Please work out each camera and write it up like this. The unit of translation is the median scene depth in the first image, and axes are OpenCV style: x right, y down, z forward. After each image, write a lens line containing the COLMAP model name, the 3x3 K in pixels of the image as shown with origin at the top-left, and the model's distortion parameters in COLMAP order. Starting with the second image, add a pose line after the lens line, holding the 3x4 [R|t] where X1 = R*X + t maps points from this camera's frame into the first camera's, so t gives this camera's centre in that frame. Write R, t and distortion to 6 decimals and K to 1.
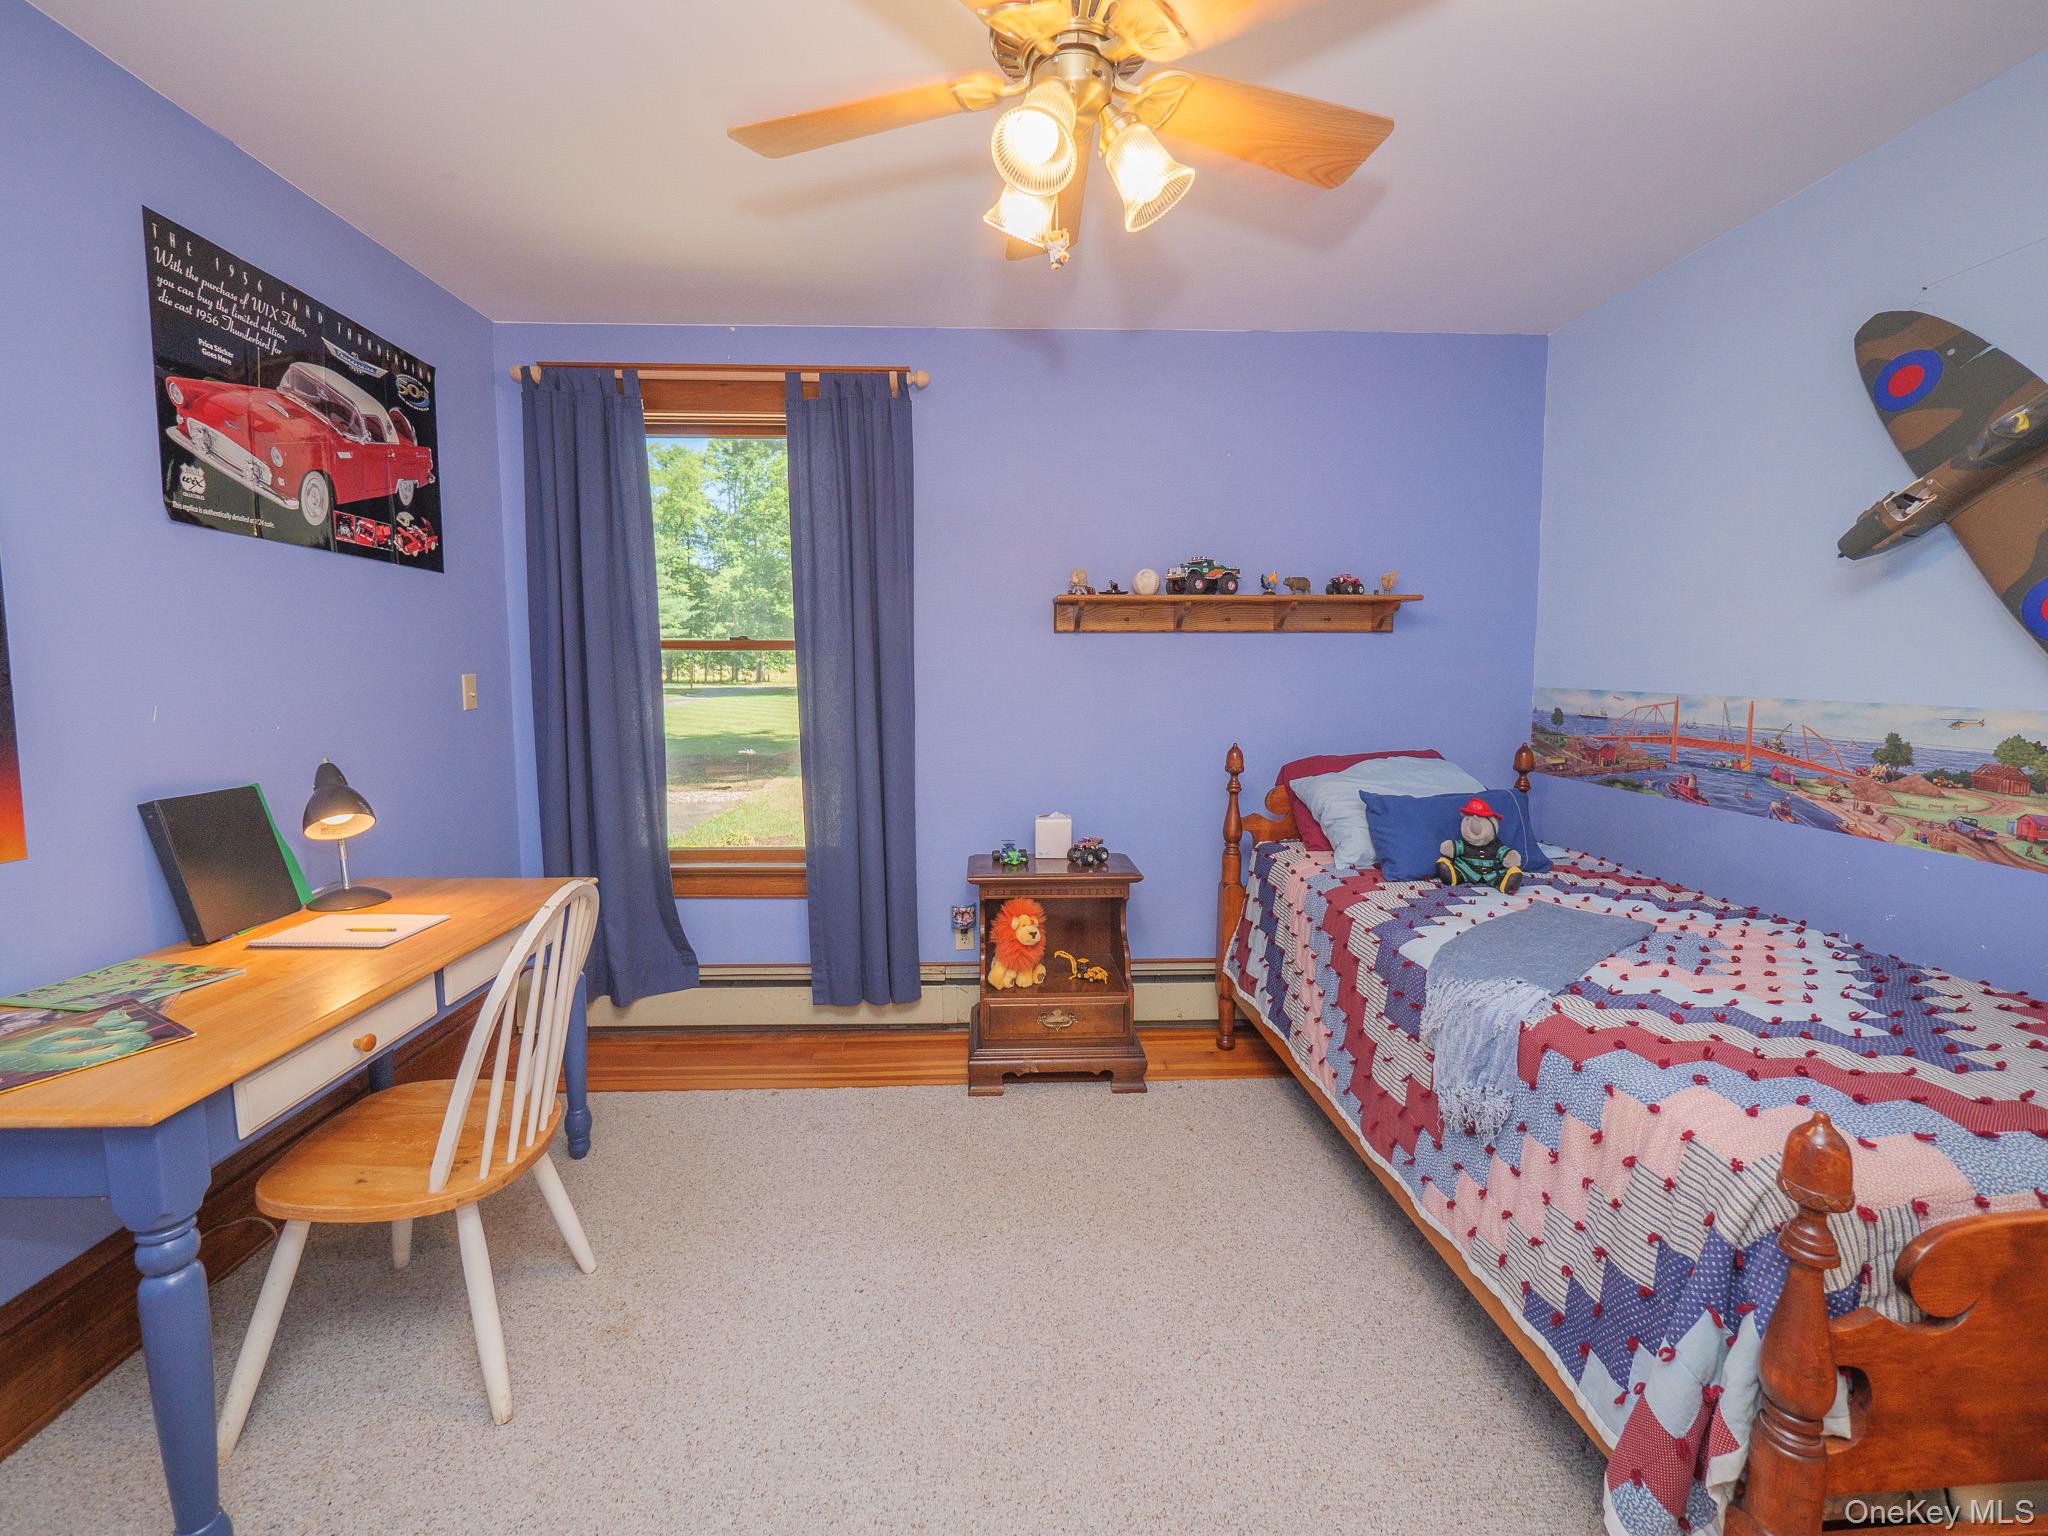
lens RADIAL K [[863.2, 0, 1017.0], [0, 863.2, 745.8], [0, 0, 1]] dist [-0.007270, 0.001272]
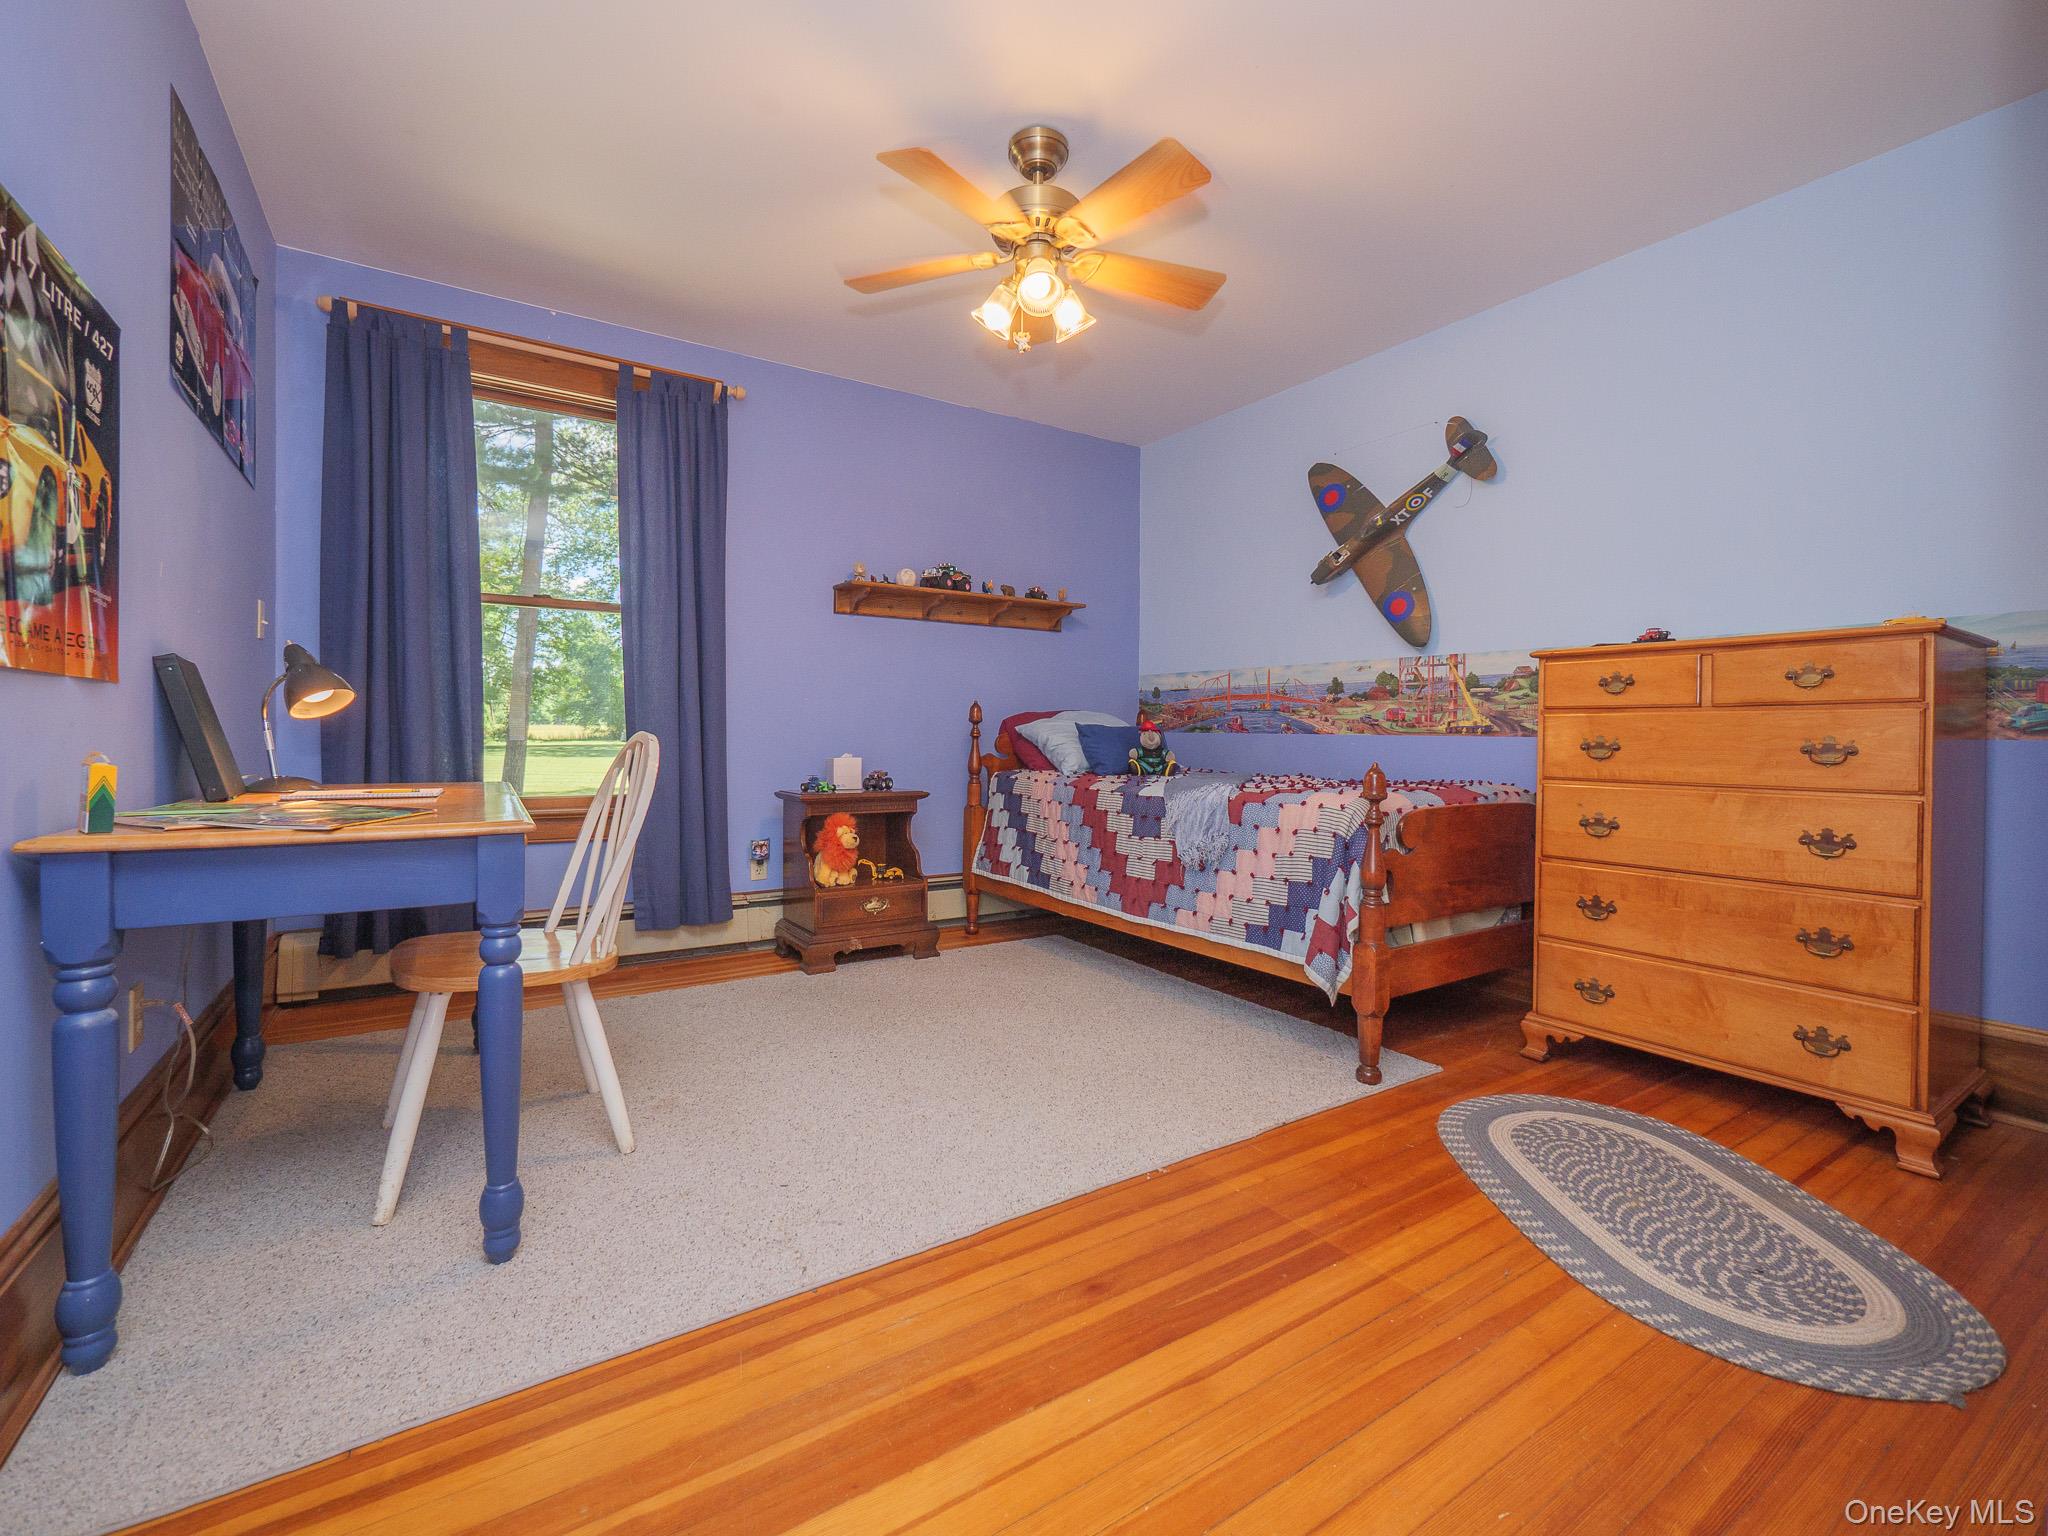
lens RADIAL K [[868.8, 0, 1010.6], [0, 868.8, 741.7], [0, 0, 1]] dist [-0.009282, 0.000469]
pose [[0.865233, 0.004481, 0.501351, -0.488103], [0.034797, 0.997012, -0.068964, 0.199700], [-0.500162, 0.077115, 0.862492, -0.253980]]
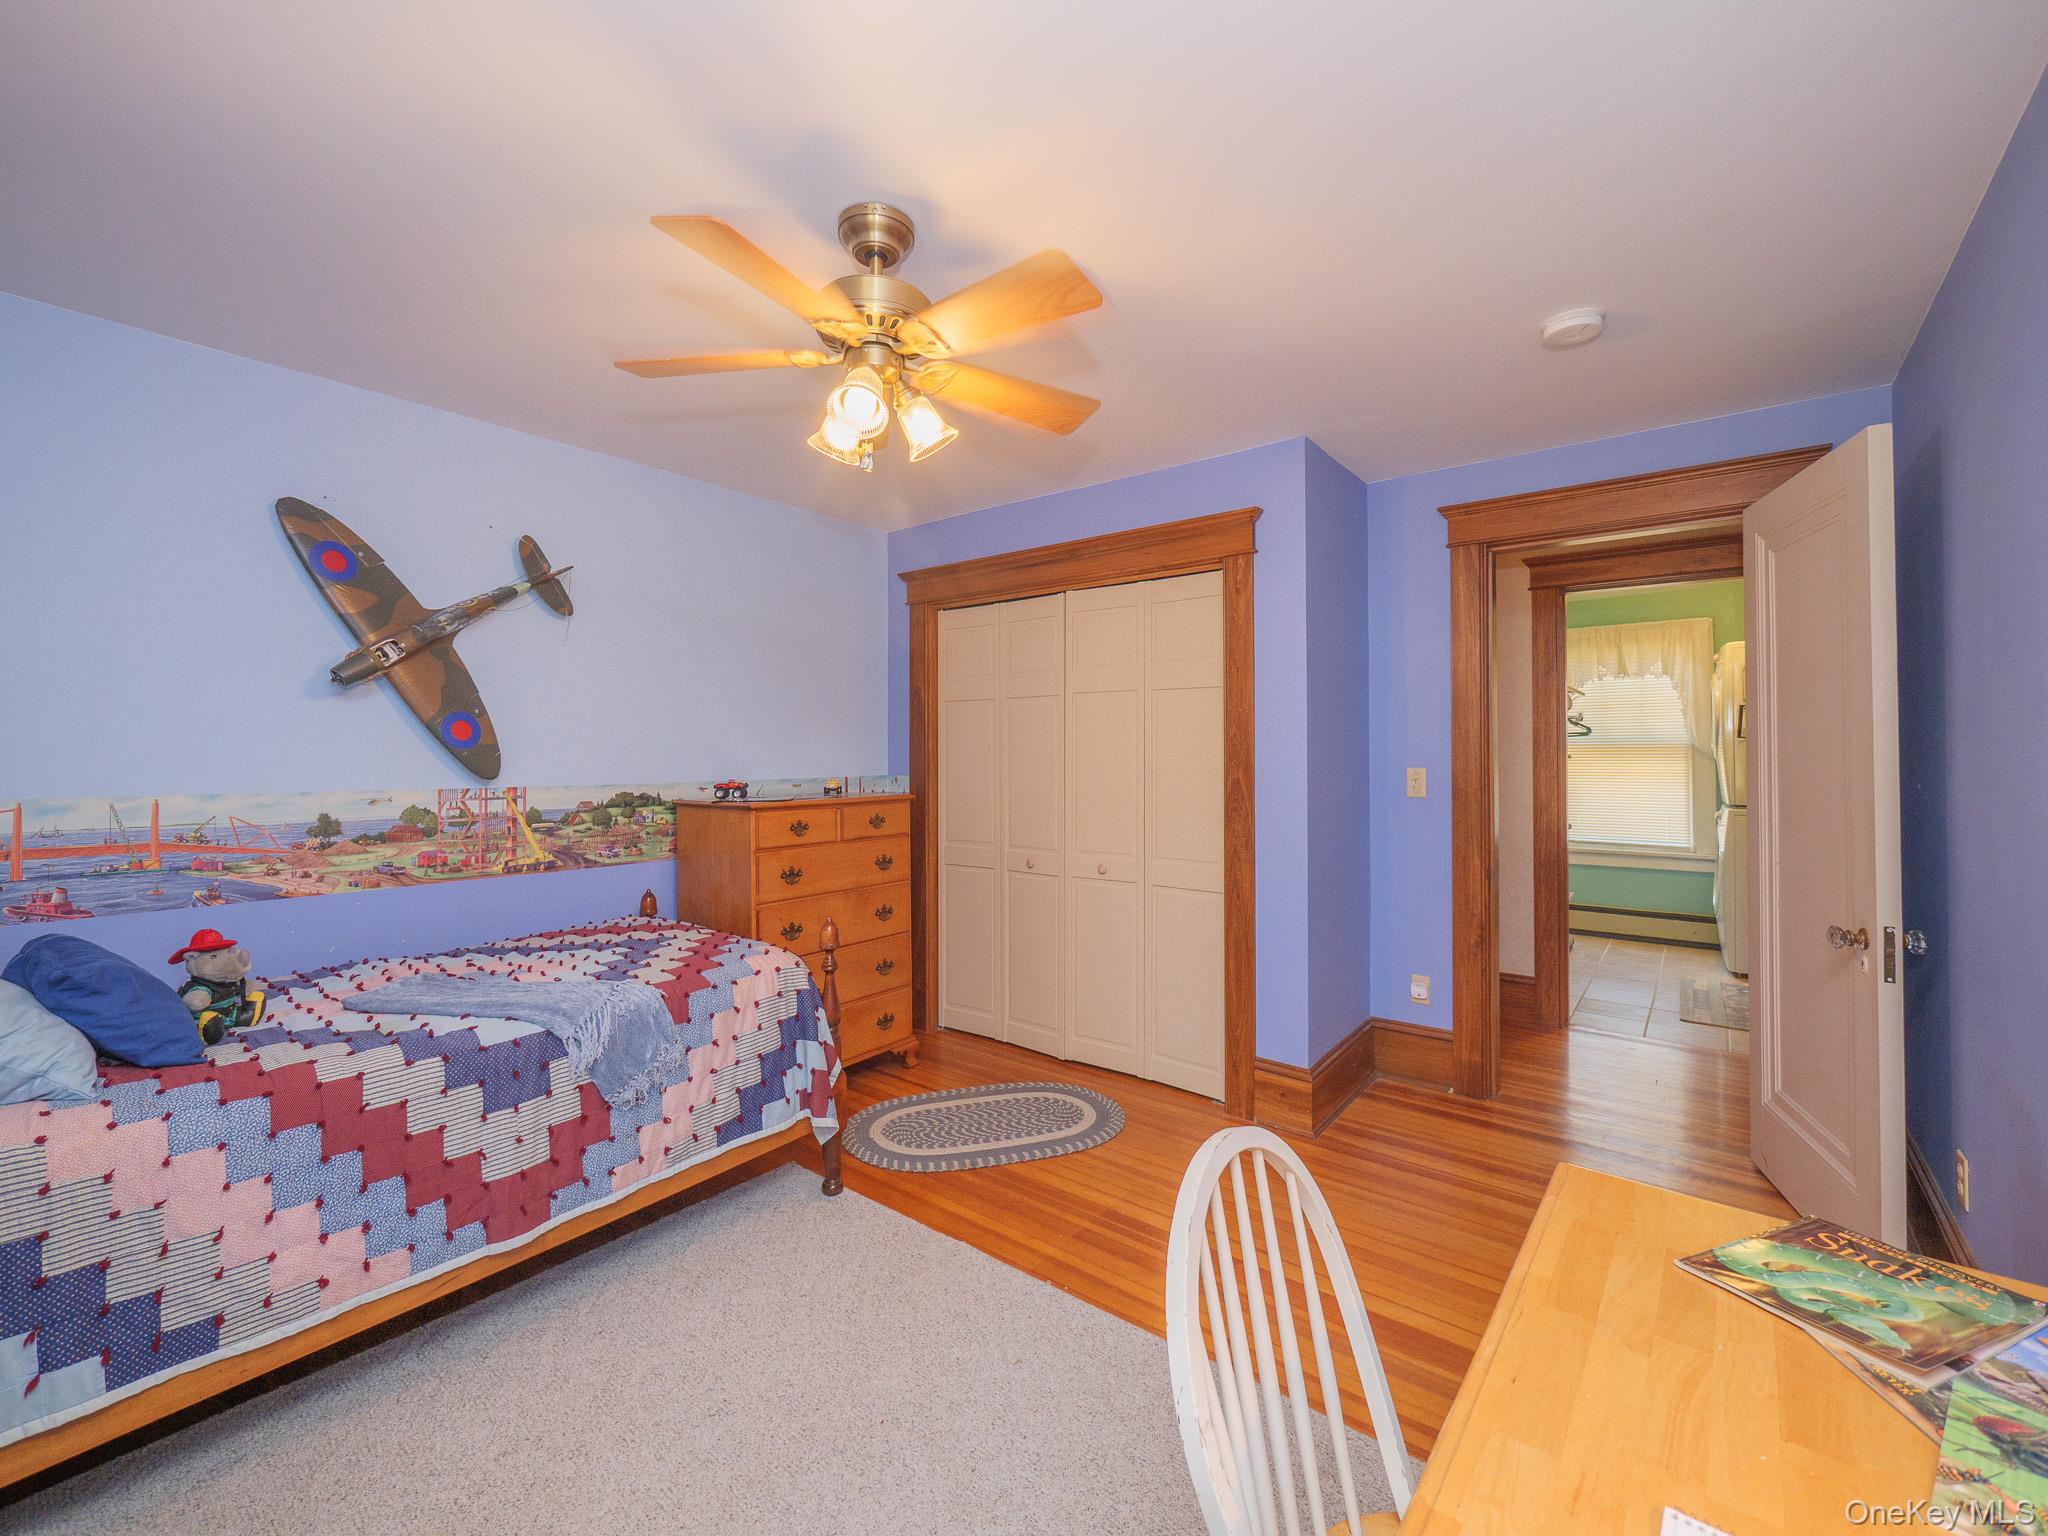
lens RADIAL K [[868.8, 0, 1010.6], [0, 868.8, 741.7], [0, 0, 1]] dist [-0.009282, 0.000469]
pose [[-0.749798, 0.009235, 0.661602, -0.579984], [0.062598, 0.996408, 0.057034, -0.114845], [-0.658699, 0.084180, -0.747683, 1.085053]]
